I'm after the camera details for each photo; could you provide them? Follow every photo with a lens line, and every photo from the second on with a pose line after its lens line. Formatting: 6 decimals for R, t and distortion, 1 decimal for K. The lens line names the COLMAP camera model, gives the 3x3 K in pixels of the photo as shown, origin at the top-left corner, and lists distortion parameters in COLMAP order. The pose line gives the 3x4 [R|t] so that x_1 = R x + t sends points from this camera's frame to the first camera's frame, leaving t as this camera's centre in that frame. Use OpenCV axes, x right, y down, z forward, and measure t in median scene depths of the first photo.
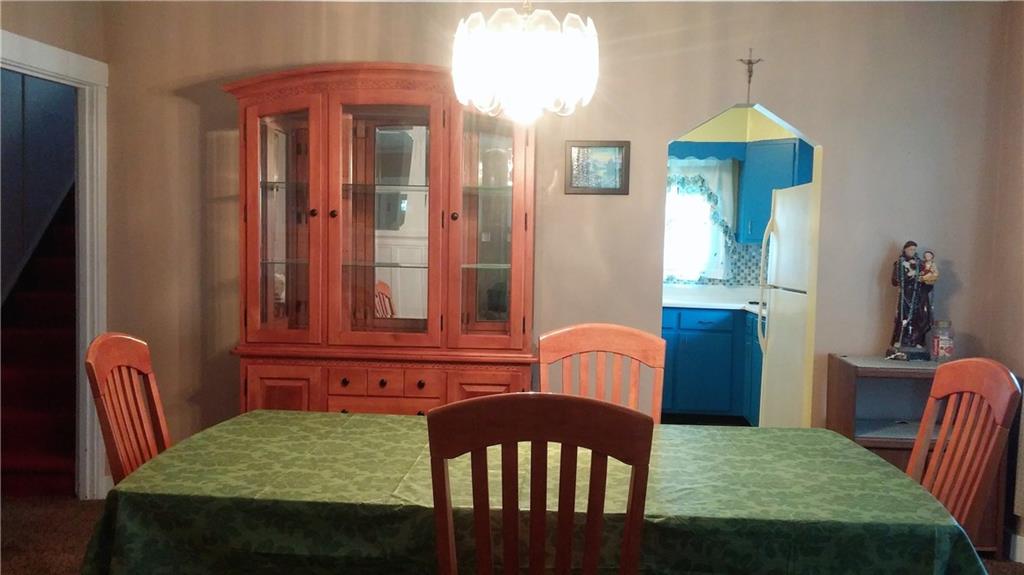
lens RADIAL K [[861.5, 0, 512.0], [0, 861.5, 287.5], [0, 0, 1]] dist [0.054958, -0.003363]
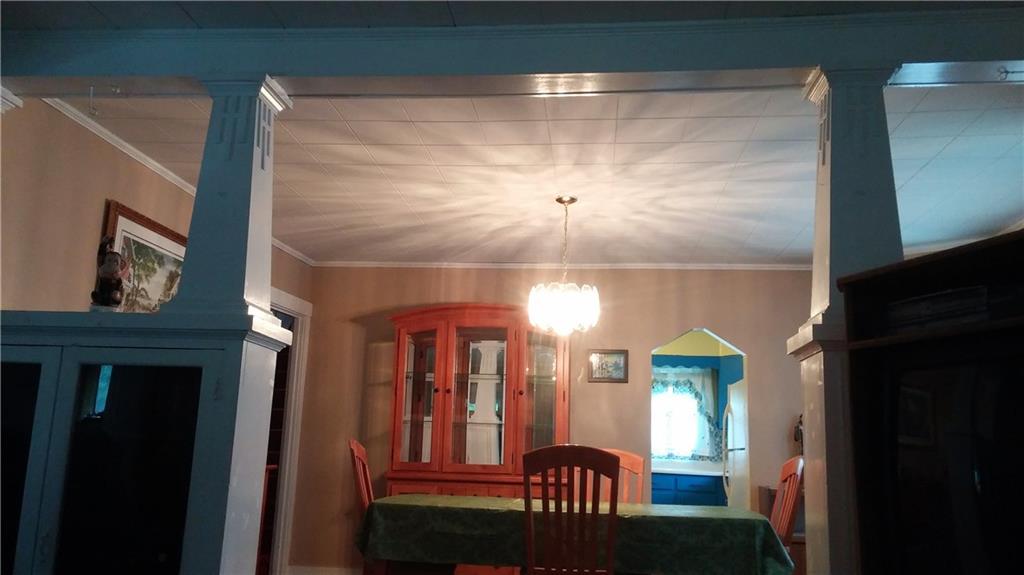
lens RADIAL K [[785.2, 0, 512.0], [0, 785.2, 287.5], [0, 0, 1]] dist [0.004500, 0.000315]
pose [[0.998775, 0.004025, -0.049318, -0.009386], [-0.016777, 0.965200, -0.260973, 0.104174], [0.046552, 0.261481, 0.964085, -0.458235]]
